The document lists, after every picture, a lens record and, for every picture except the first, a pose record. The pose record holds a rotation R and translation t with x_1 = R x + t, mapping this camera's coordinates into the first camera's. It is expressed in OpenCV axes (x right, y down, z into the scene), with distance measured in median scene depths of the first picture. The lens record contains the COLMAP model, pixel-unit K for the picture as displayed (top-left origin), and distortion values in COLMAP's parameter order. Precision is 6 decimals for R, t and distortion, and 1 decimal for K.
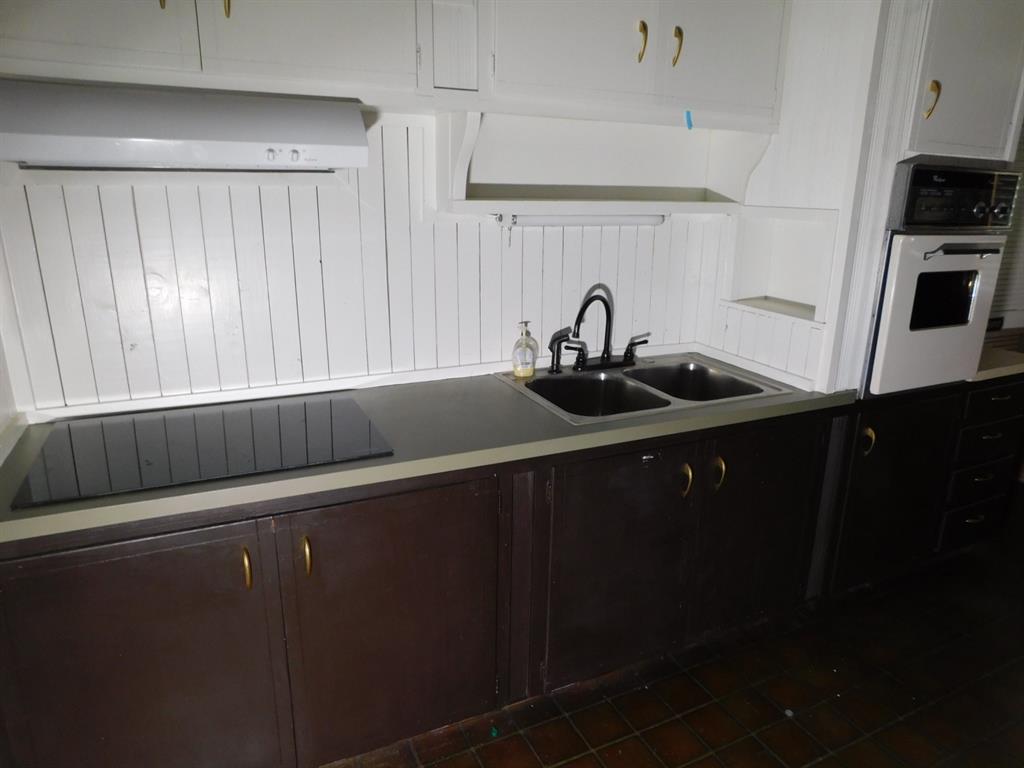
lens RADIAL K [[686.7, 0, 512.0], [0, 686.7, 384.0], [0, 0, 1]] dist [-0.069797, 0.049892]
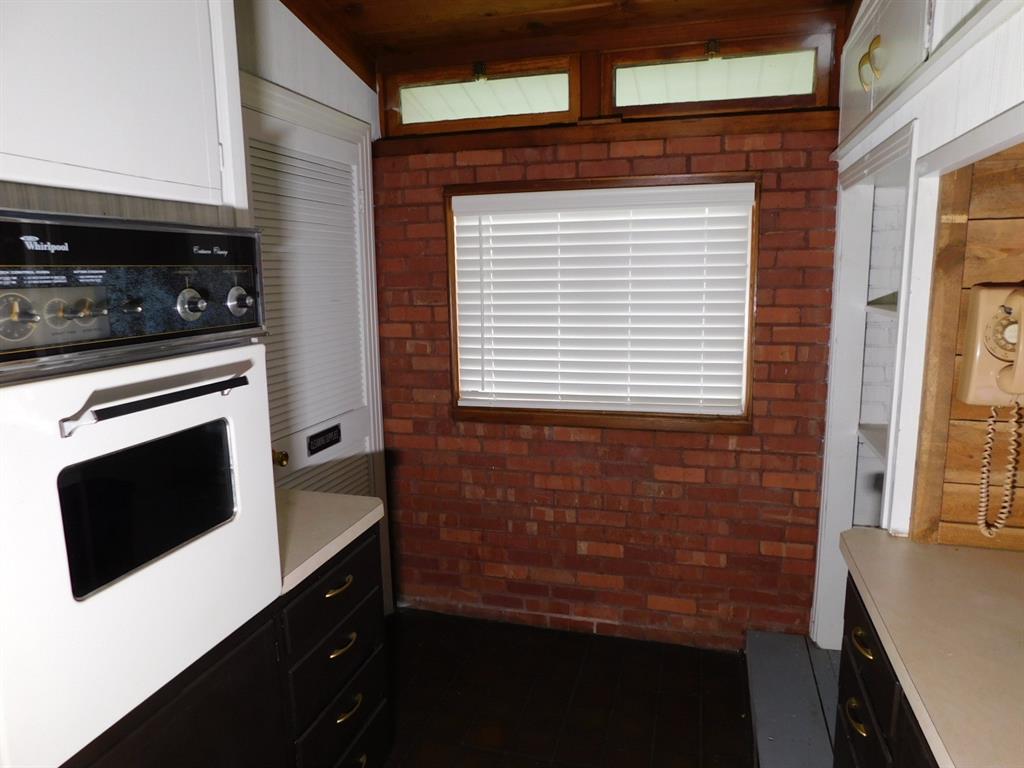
lens RADIAL K [[686.7, 0, 512.0], [0, 686.7, 384.0], [0, 0, 1]] dist [-0.069797, 0.049892]
pose [[0.659271, -0.152581, 0.736261, 0.495950], [0.243558, 0.969735, -0.017124, -0.142046], [-0.711366, 0.190611, 0.676481, 0.520782]]
